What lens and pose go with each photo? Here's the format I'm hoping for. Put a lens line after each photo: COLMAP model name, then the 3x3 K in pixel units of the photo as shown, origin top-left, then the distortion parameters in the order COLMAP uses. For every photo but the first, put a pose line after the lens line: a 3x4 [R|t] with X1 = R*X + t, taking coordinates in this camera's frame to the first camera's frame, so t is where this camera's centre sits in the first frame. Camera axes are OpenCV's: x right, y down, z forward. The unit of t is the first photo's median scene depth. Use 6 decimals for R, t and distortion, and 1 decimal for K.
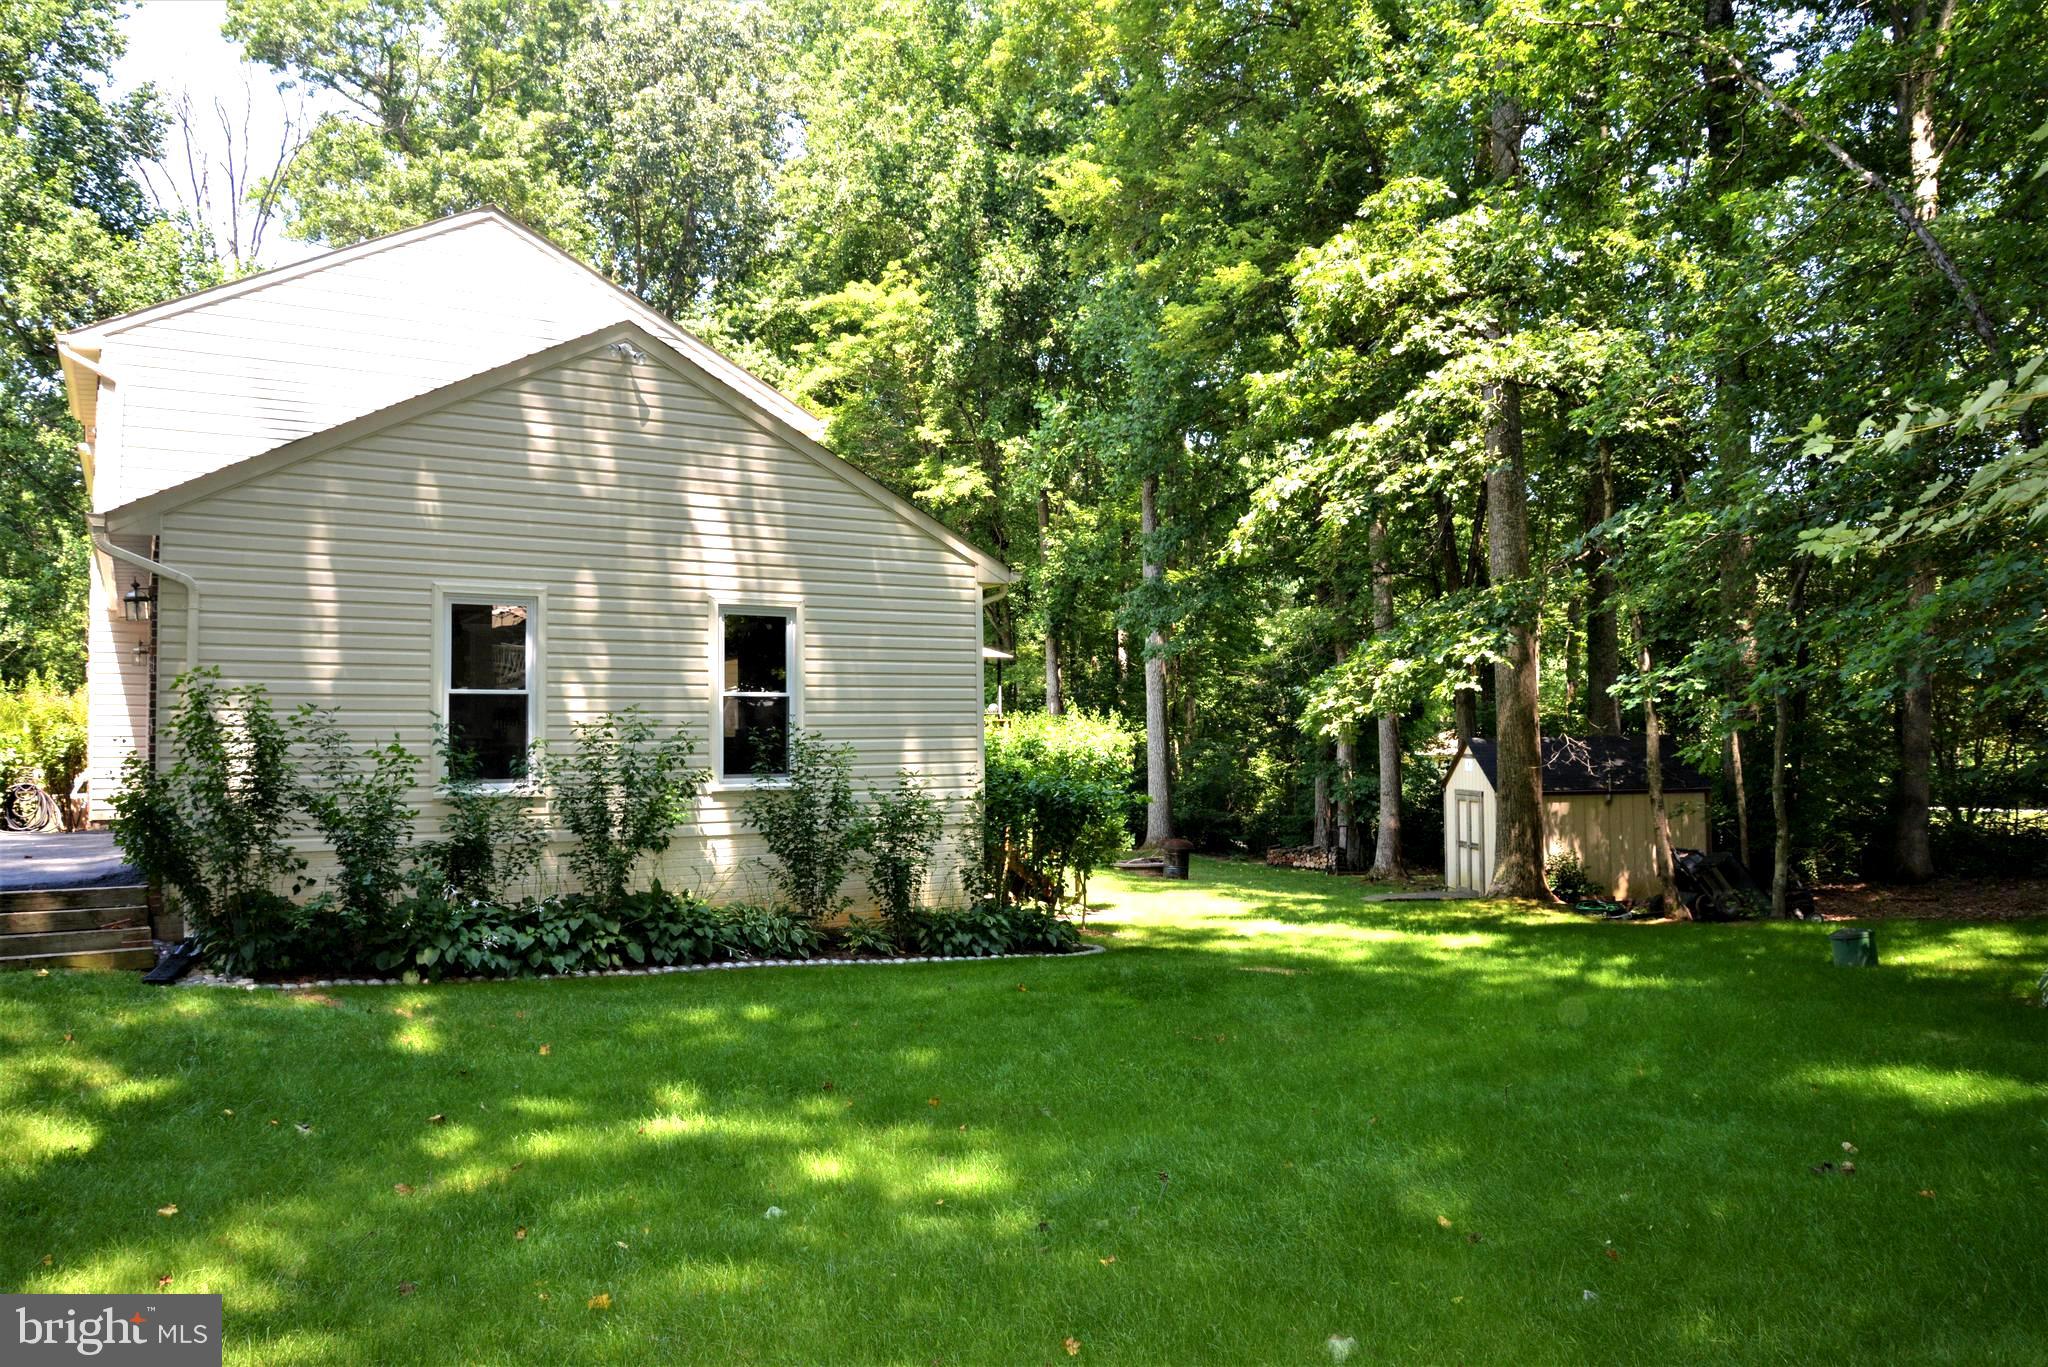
lens RADIAL K [[1407.2, 0, 1021.0], [0, 1407.2, 682.5], [0, 0, 1]] dist [-0.090135, 0.035542]
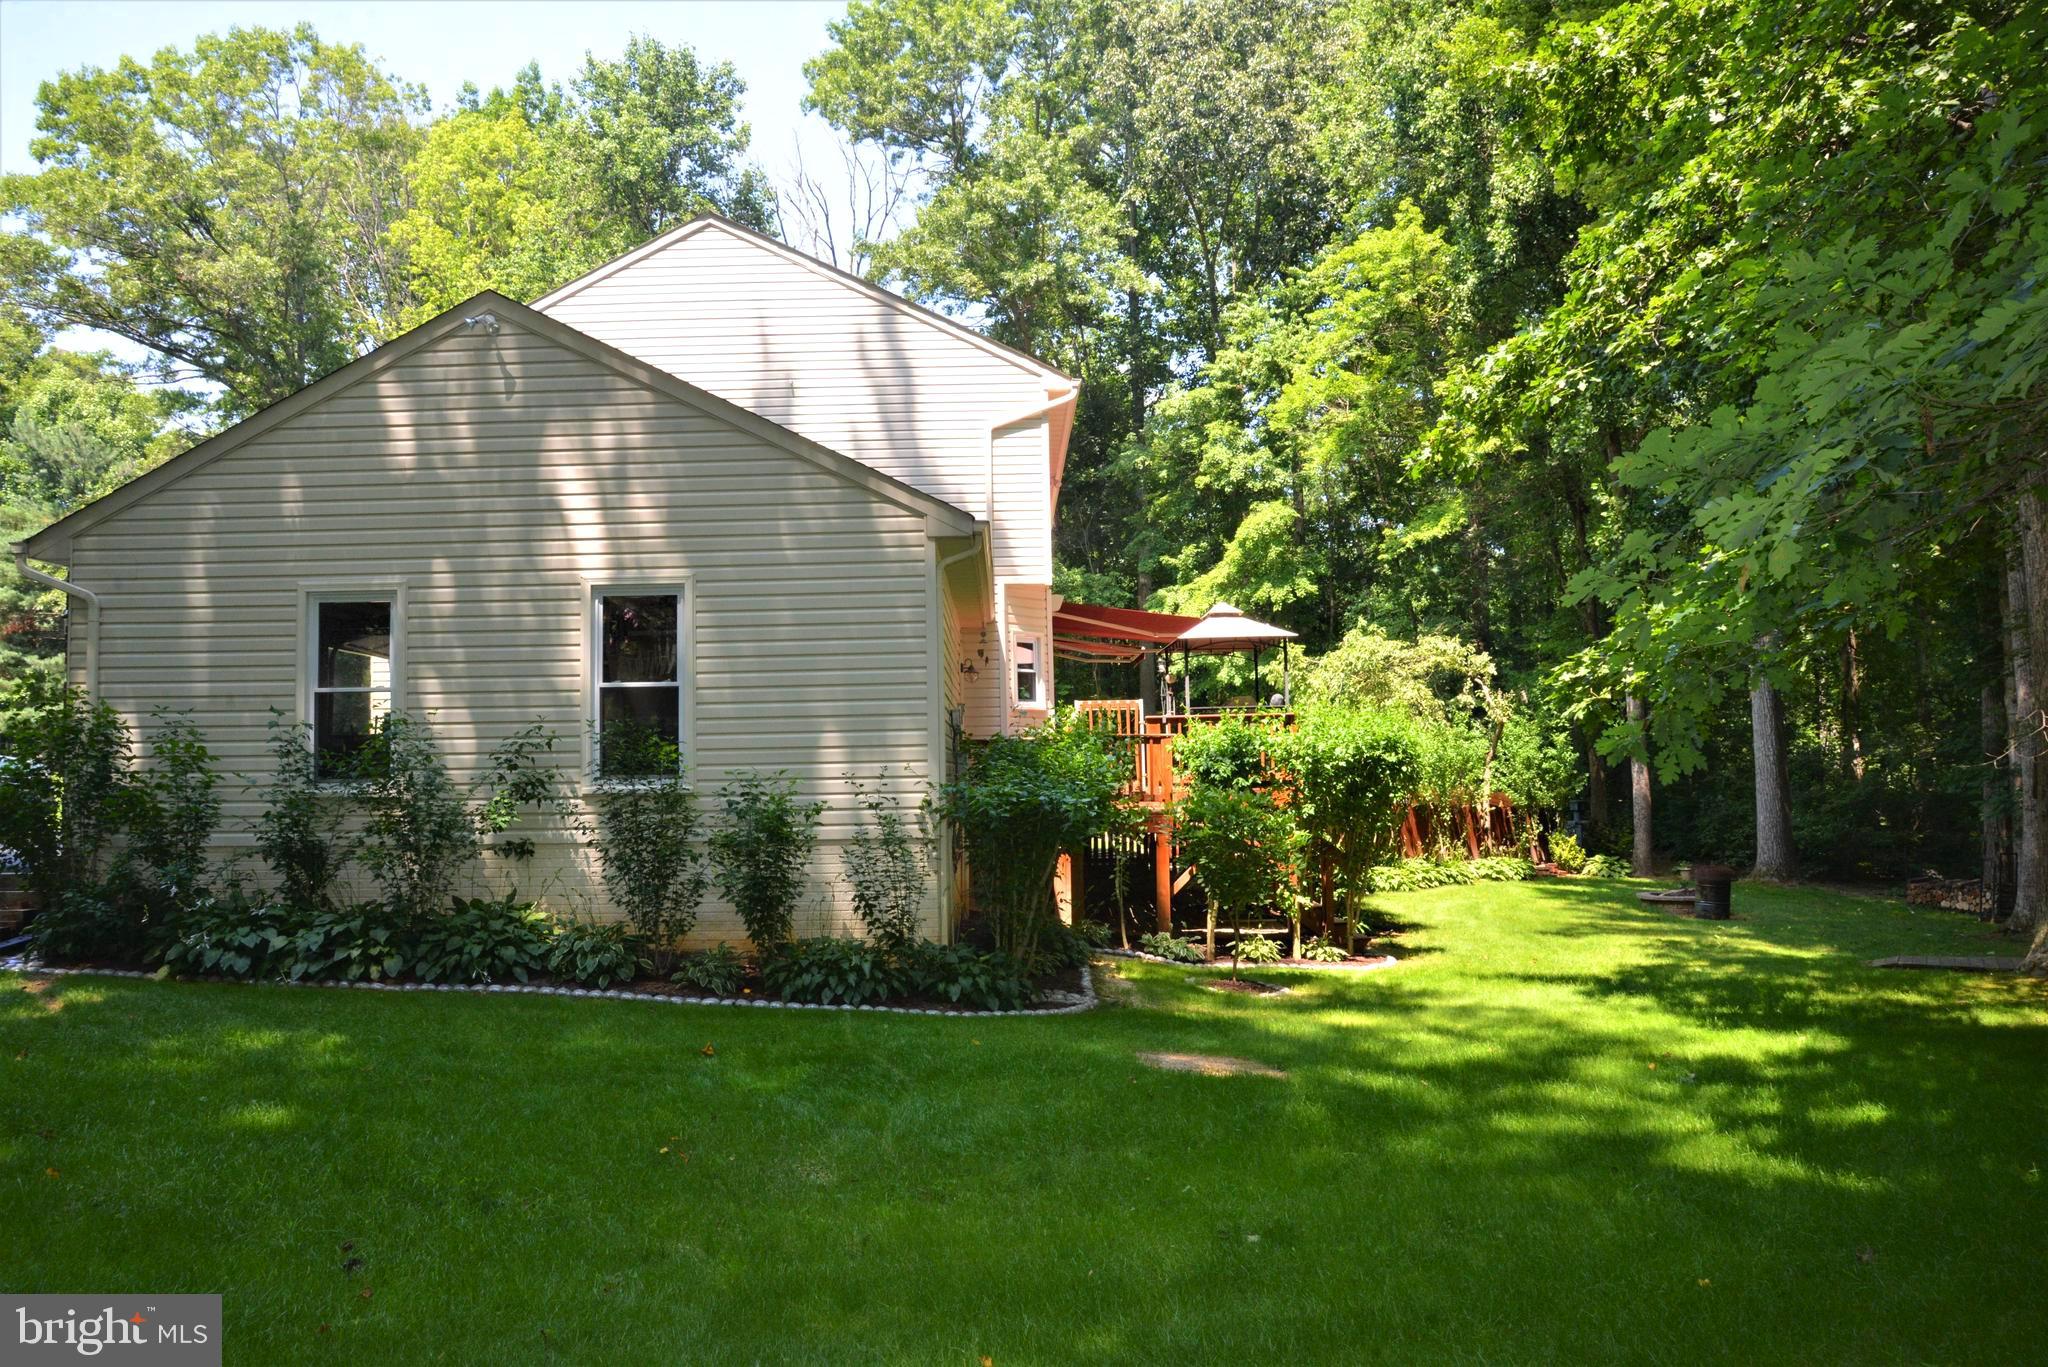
lens RADIAL K [[1407.2, 0, 1023.2], [0, 1407.2, 683.4], [0, 0, 1]] dist [-0.090135, 0.035542]
pose [[0.840669, -0.035297, -0.540398, 0.497742], [0.031293, 0.999372, -0.016594, 0.030405], [0.540645, -0.002961, 0.841246, 0.395989]]
